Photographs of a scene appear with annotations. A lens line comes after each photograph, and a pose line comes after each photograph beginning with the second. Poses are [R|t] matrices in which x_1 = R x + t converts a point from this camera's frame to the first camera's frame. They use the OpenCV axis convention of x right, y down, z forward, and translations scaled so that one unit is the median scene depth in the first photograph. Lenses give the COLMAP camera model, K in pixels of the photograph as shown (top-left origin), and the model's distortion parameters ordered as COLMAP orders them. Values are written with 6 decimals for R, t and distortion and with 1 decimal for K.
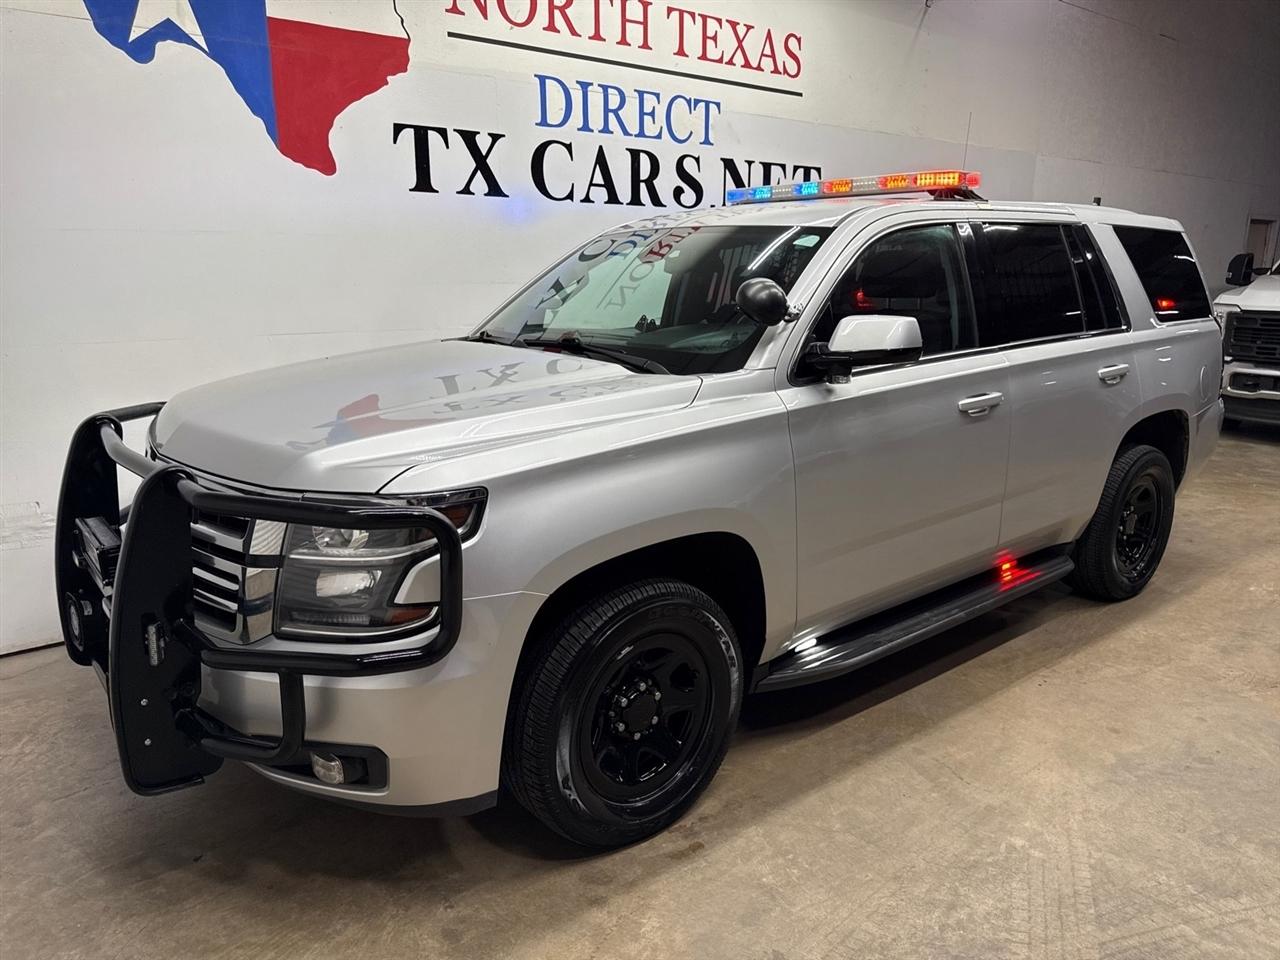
lens RADIAL K [[910.5, 0, 644.2], [0, 910.5, 484.2], [0, 0, 1]] dist [0.031849, -0.039071]
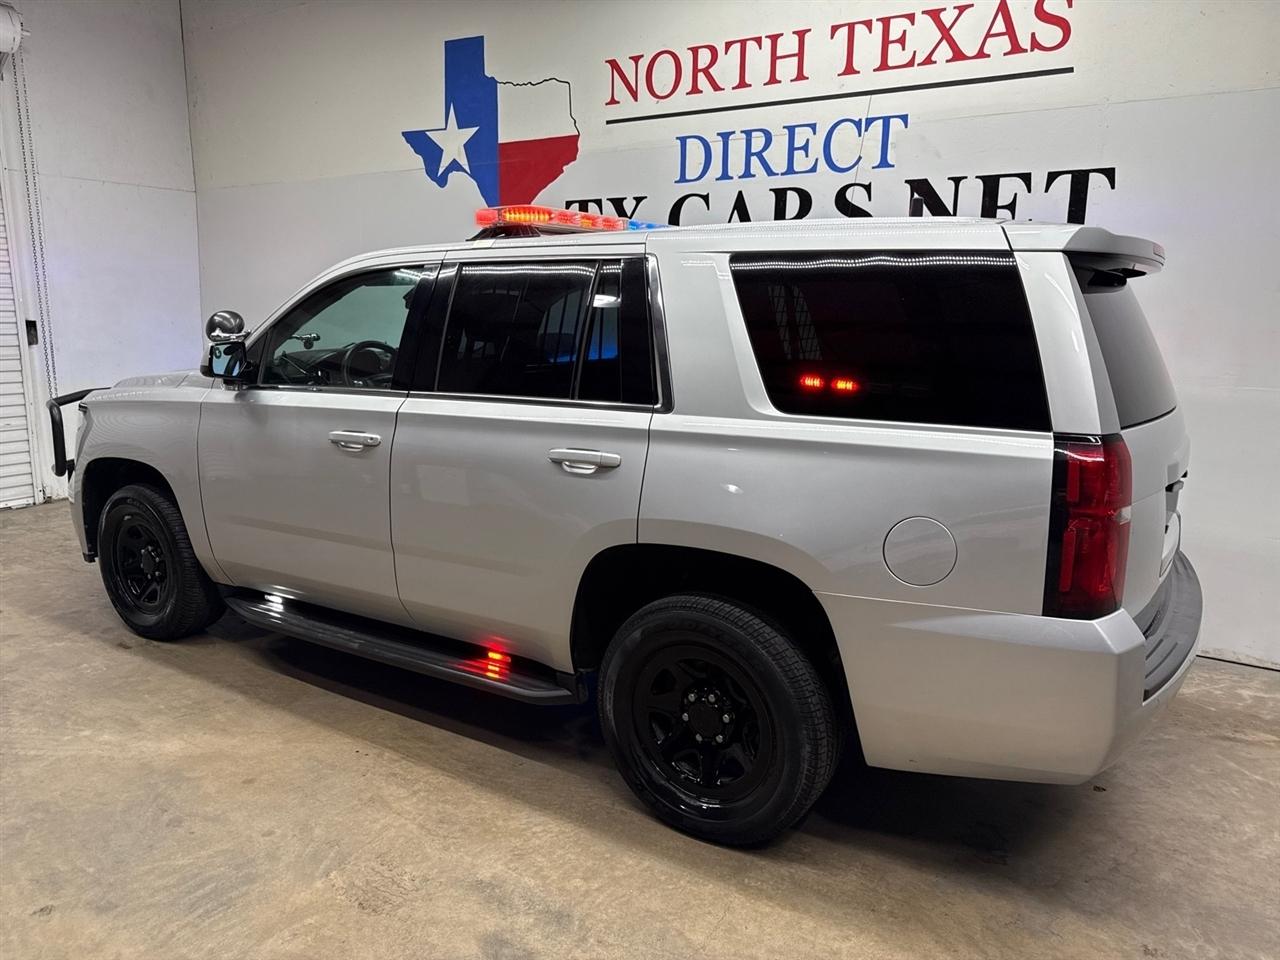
lens RADIAL K [[910.5, 0, 627.3], [0, 910.5, 484.4], [0, 0, 1]] dist [0.031849, -0.039071]
pose [[0.307000, 0.189366, -0.932680, 0.976155], [-0.235119, 0.964718, 0.118479, -0.160247], [0.922209, 0.182918, 0.340692, 0.647475]]
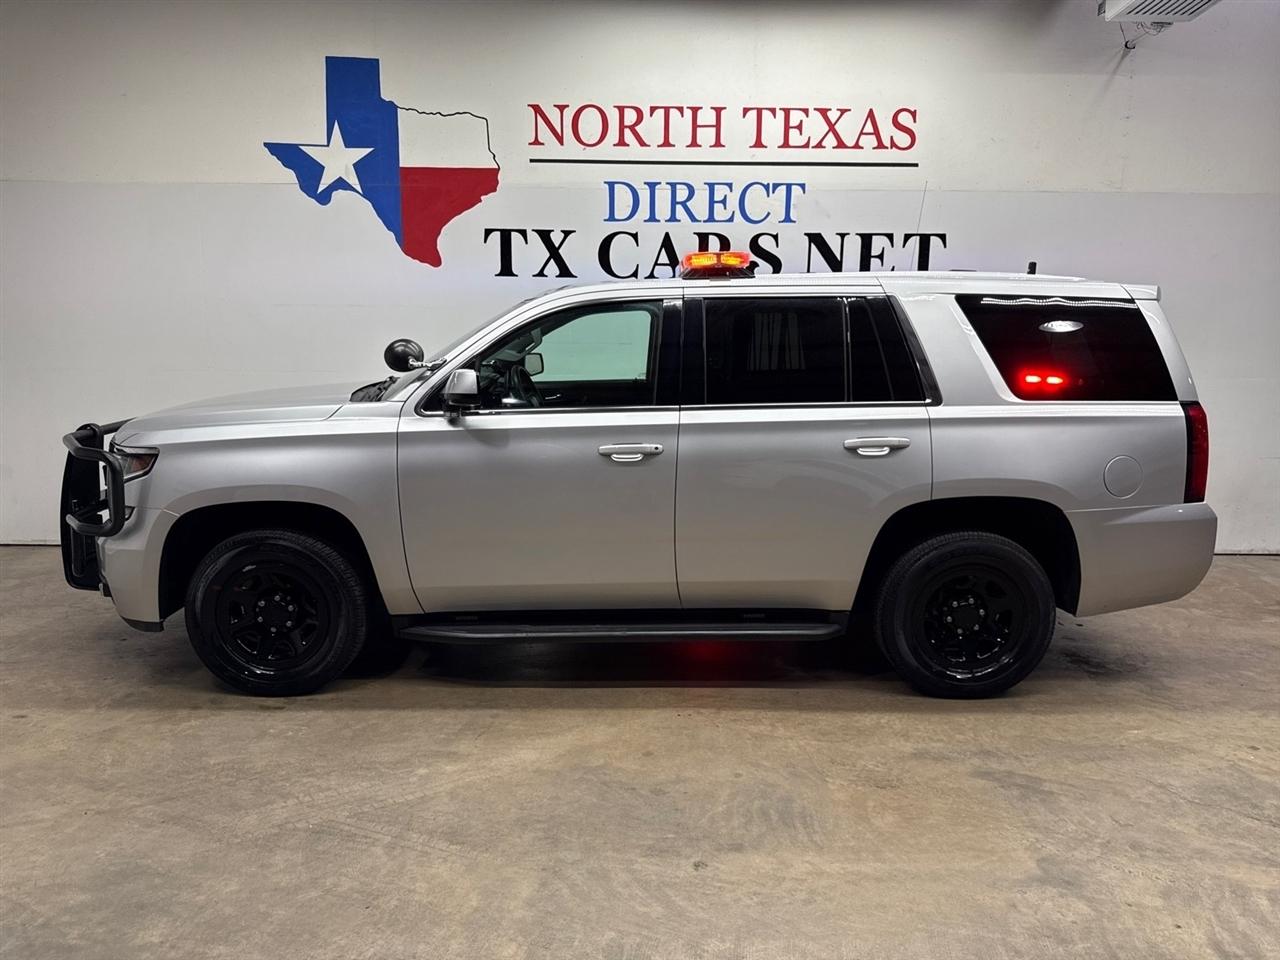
lens RADIAL K [[910.5, 0, 632.4], [0, 910.5, 496.0], [0, 0, 1]] dist [0.031849, -0.039071]
pose [[0.779680, 0.121797, -0.614218, 0.744837], [-0.155594, 0.987820, -0.001627, -0.020892], [0.606539, 0.096837, 0.789135, 0.066260]]
